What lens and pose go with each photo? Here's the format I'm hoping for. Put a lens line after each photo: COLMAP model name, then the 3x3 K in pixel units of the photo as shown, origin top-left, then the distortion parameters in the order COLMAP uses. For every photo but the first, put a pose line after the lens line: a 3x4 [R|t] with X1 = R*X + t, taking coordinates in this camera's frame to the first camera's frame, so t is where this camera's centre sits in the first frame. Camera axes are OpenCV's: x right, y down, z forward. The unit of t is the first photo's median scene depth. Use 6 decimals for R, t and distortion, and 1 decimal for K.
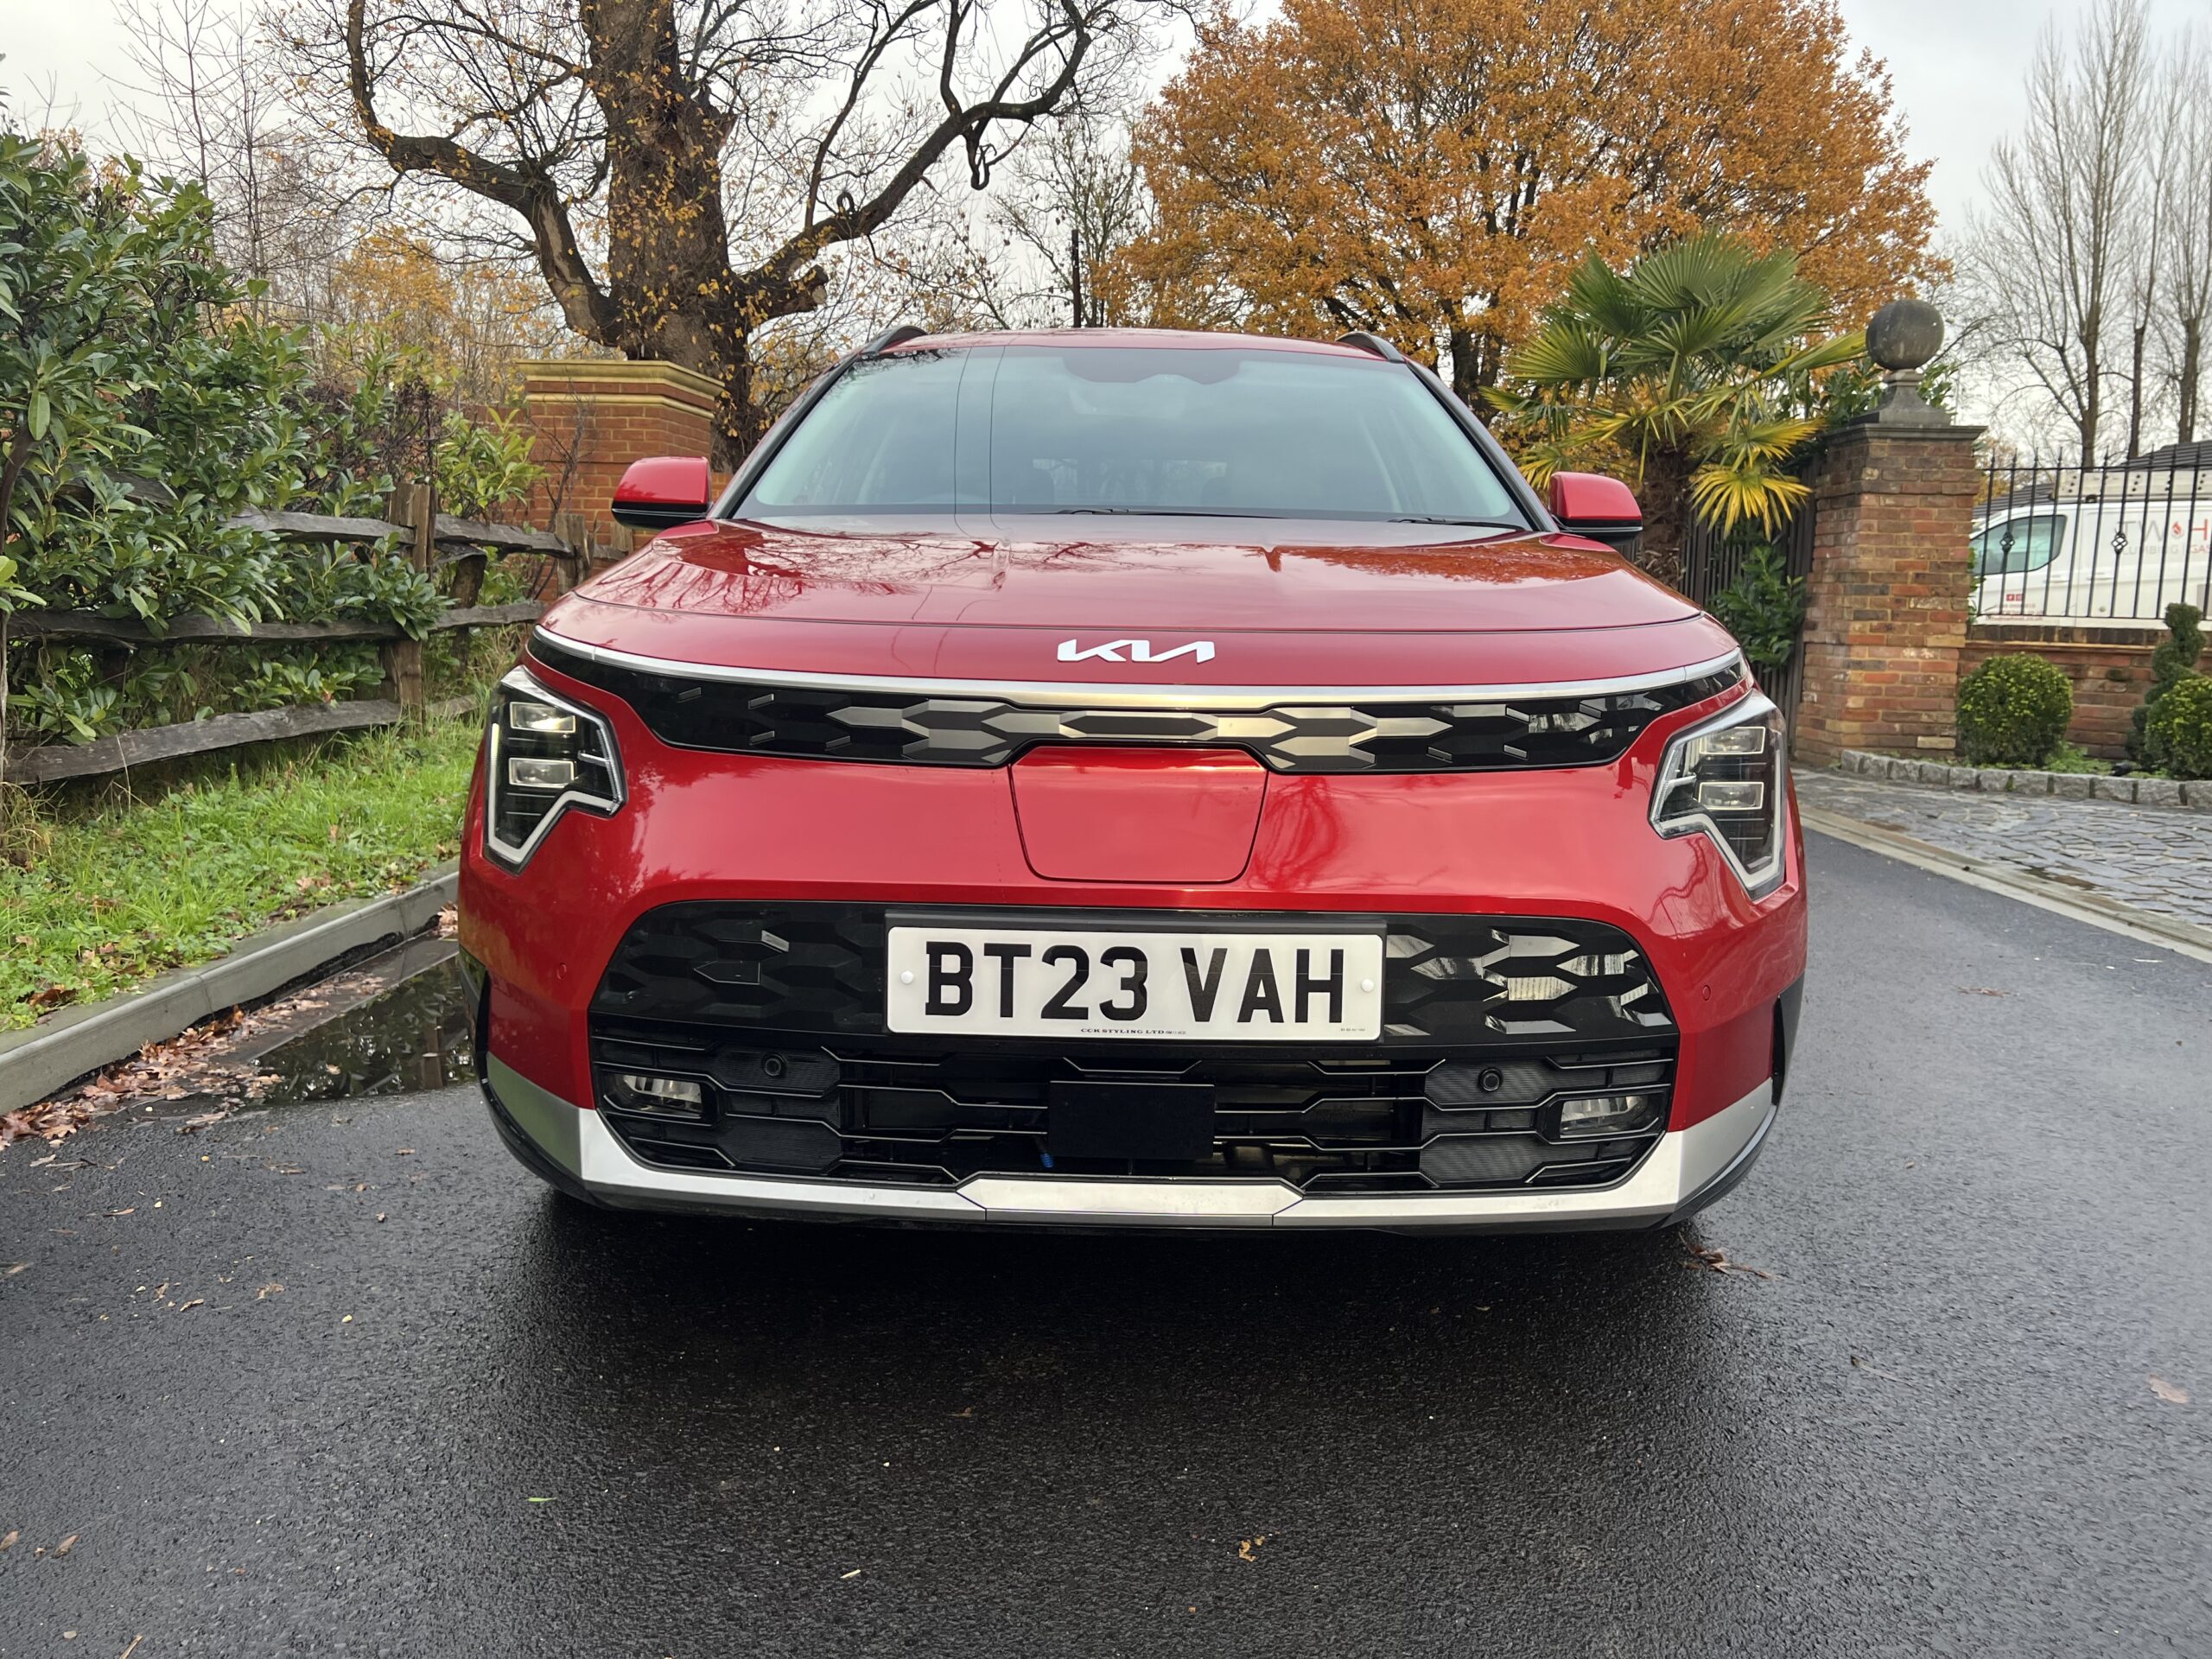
lens RADIAL K [[1718.8, 0, 1106.0], [0, 1718.8, 829.5], [0, 0, 1]] dist [0.077259, -0.065492]
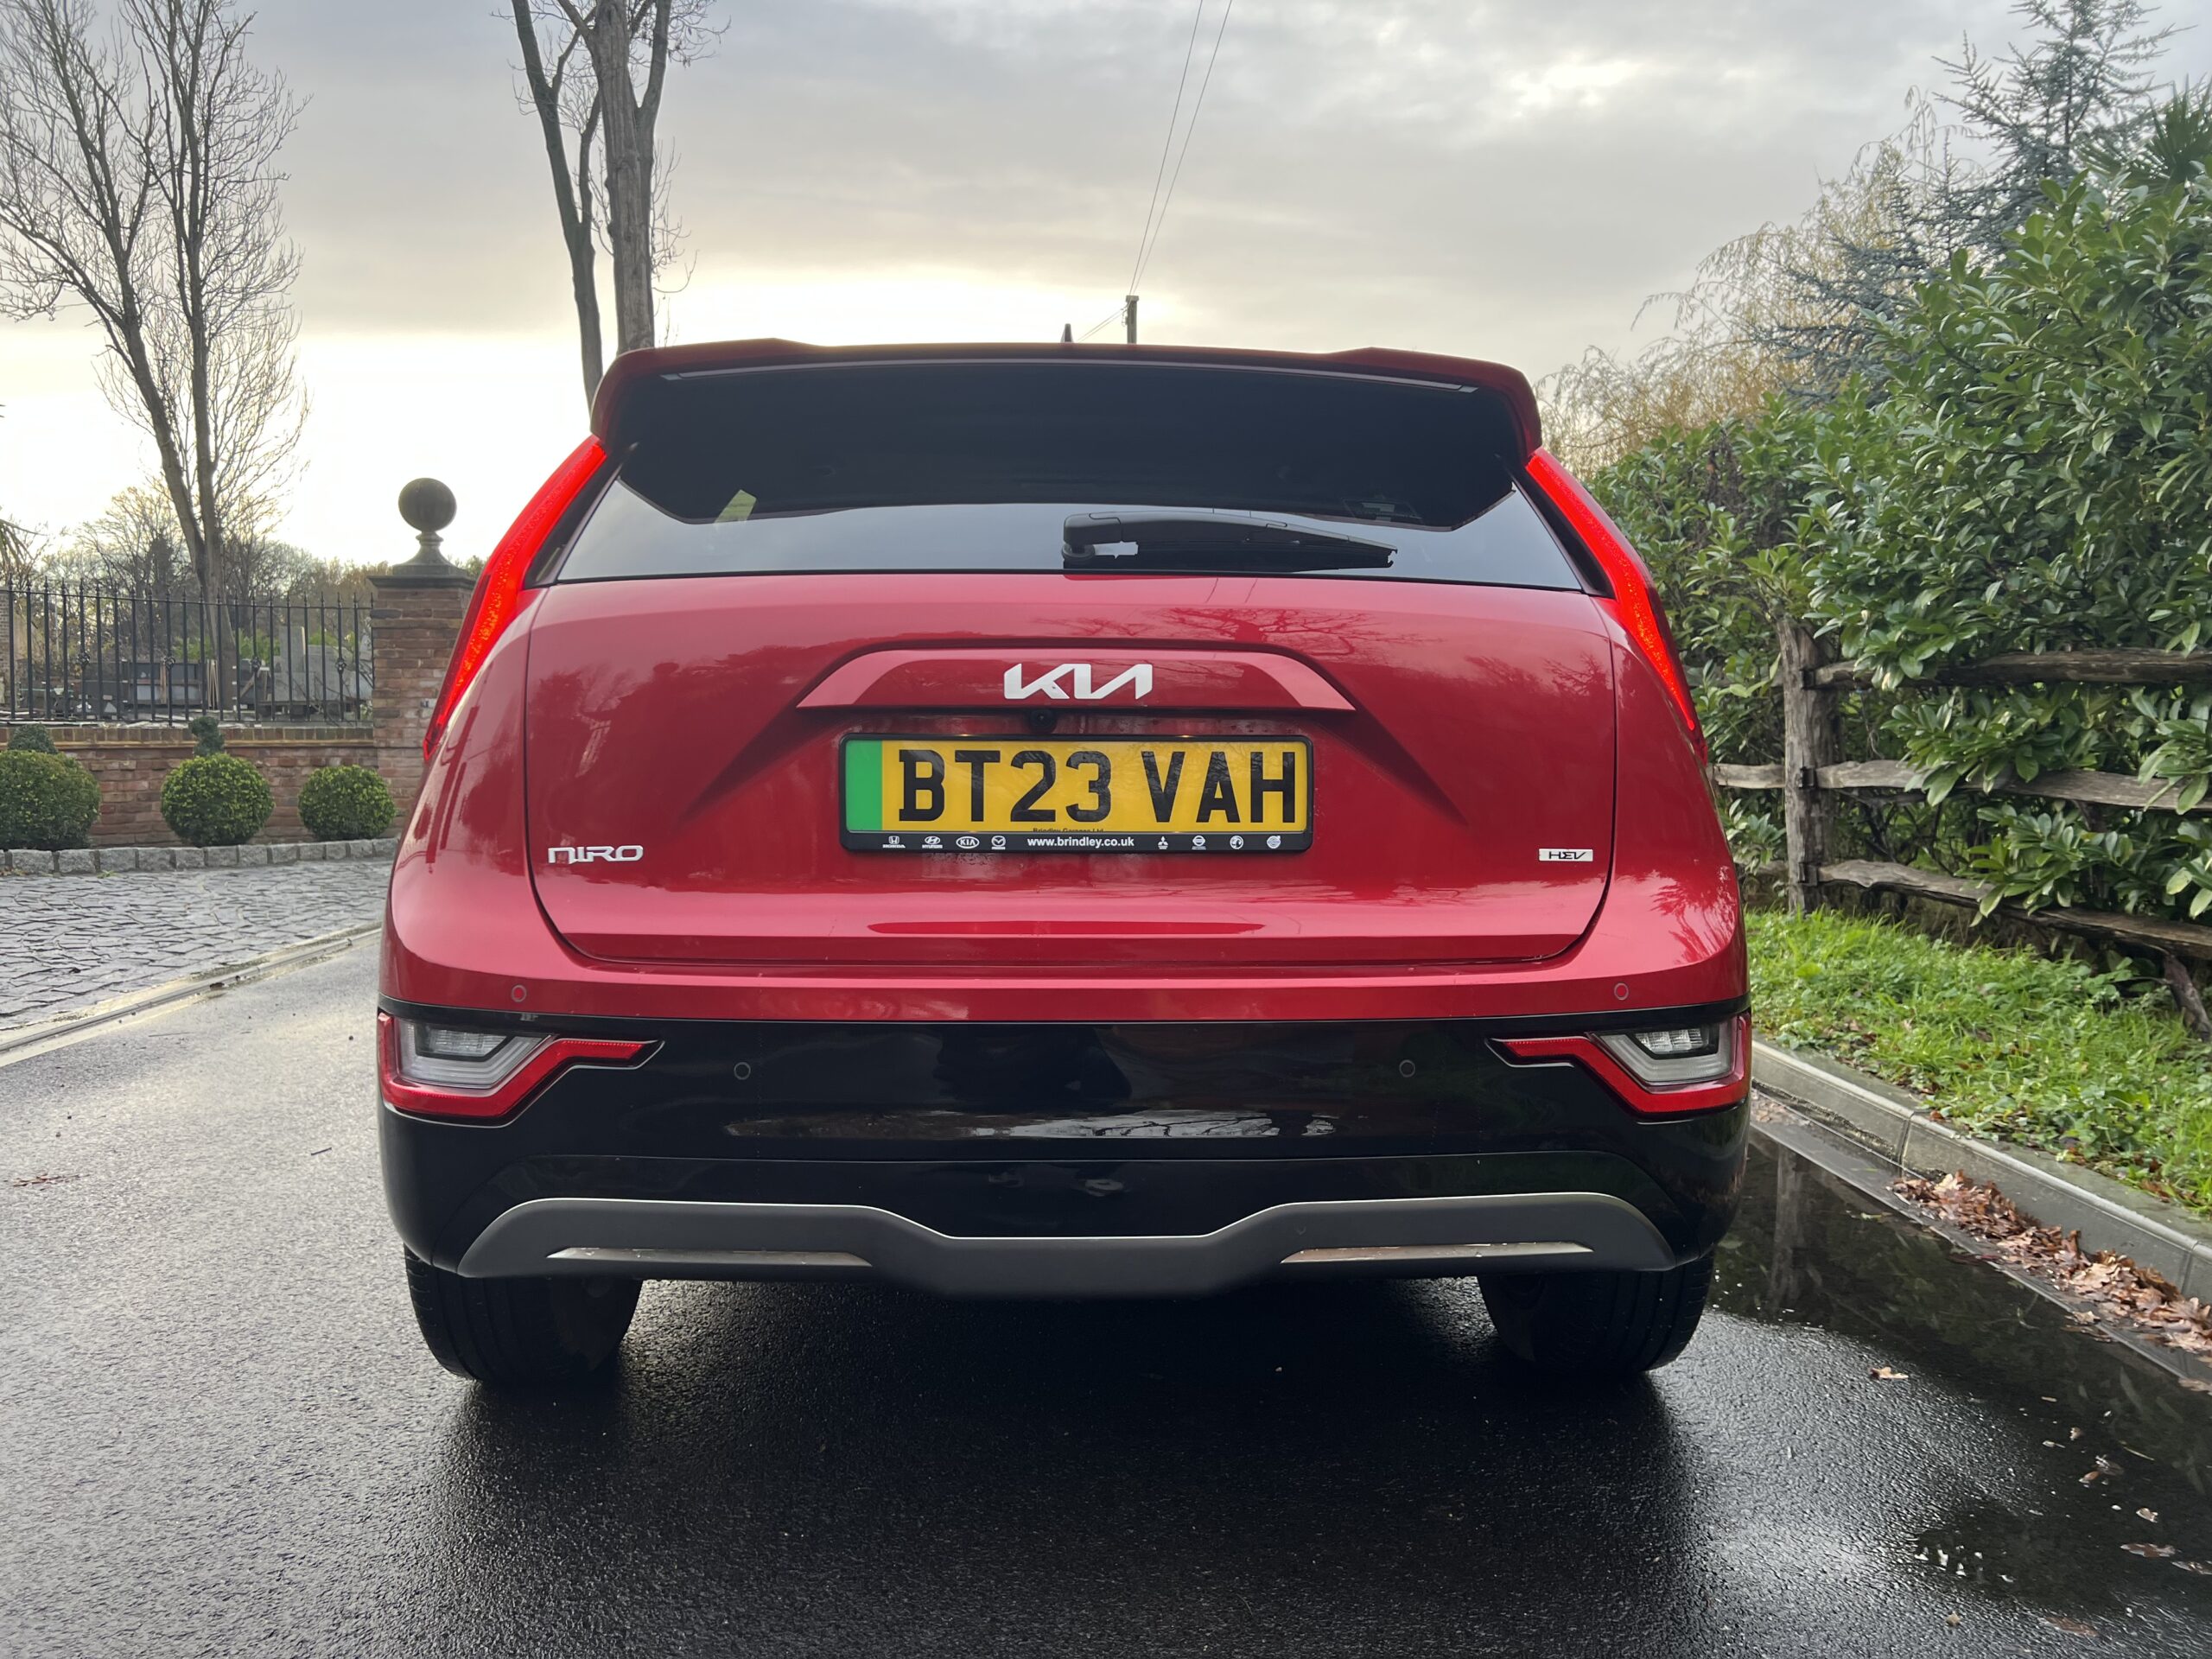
lens RADIAL K [[1718.8, 0, 1106.0], [0, 1718.8, 829.5], [0, 0, 1]] dist [0.077259, -0.065492]
pose [[0.999172, -0.011764, 0.038953, -0.020076], [0.015103, 0.996131, -0.086578, 0.205131], [-0.037784, 0.087095, 0.995483, -0.047533]]
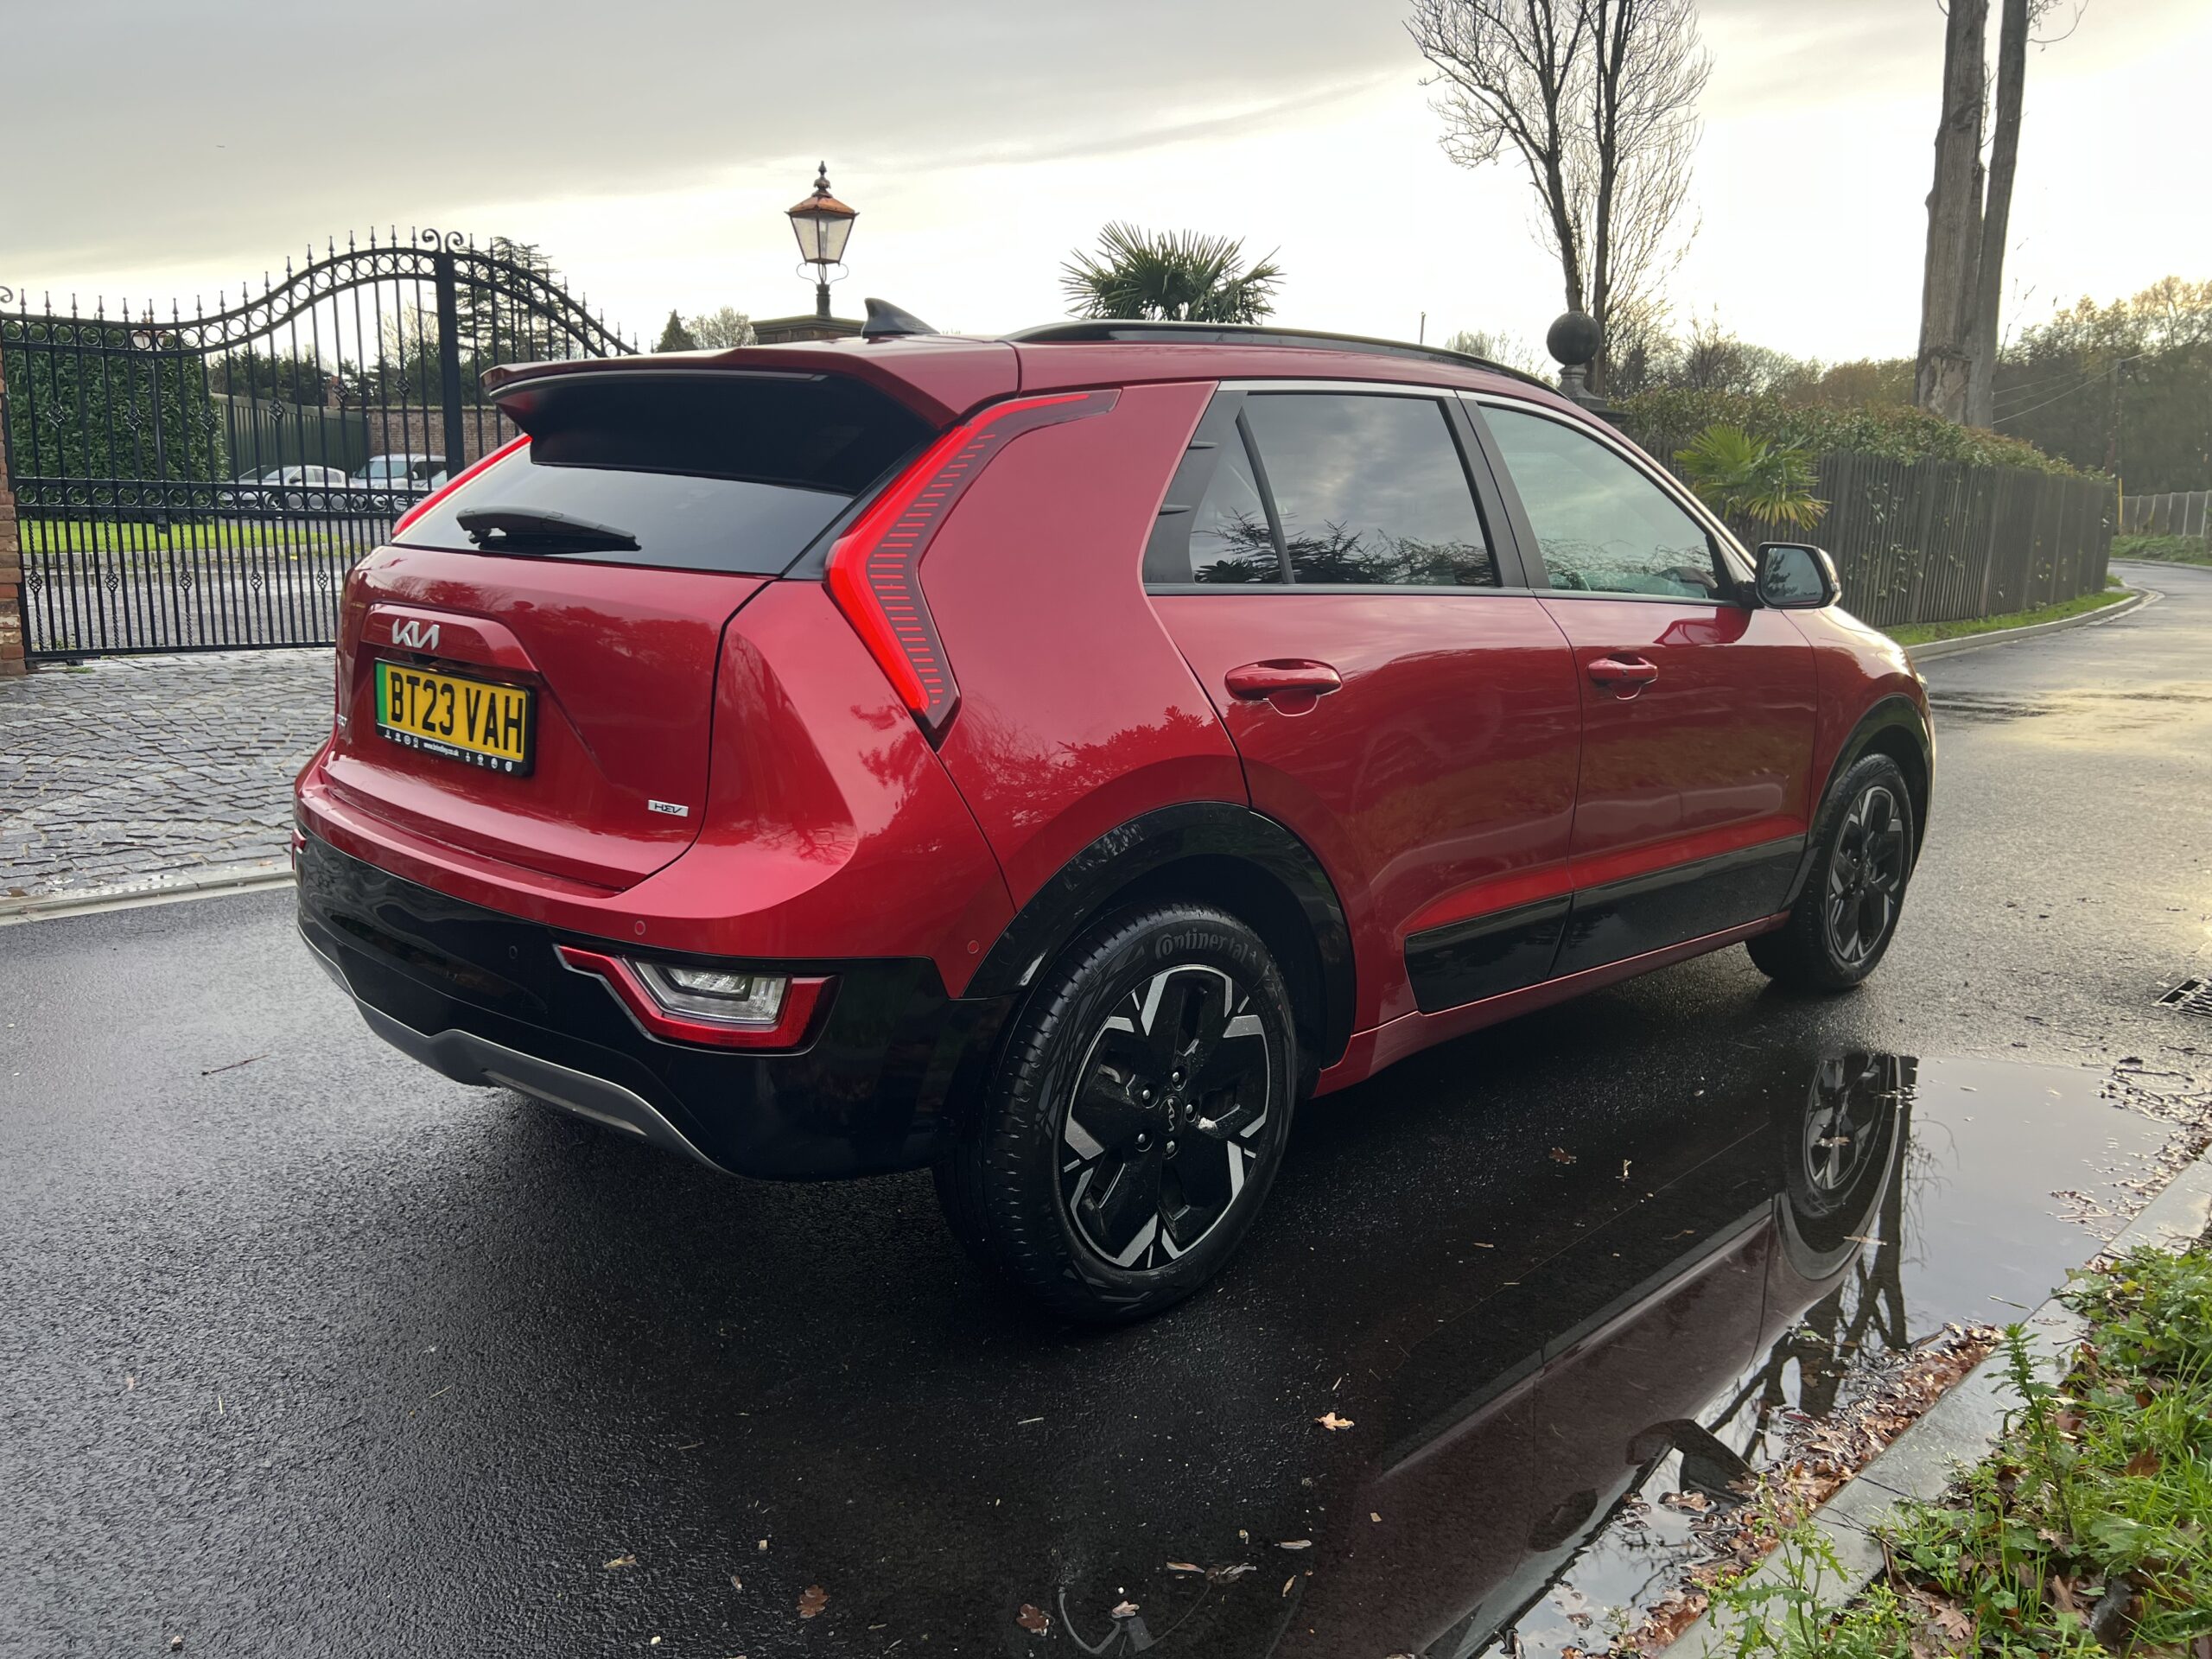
lens RADIAL K [[1718.8, 0, 1106.0], [0, 1718.8, 829.5], [0, 0, 1]] dist [0.077259, -0.065492]
pose [[0.719291, 0.134258, -0.681612, 1.397021], [-0.118568, 0.990477, 0.069973, 0.021829], [0.684516, 0.030486, 0.728360, 0.316822]]
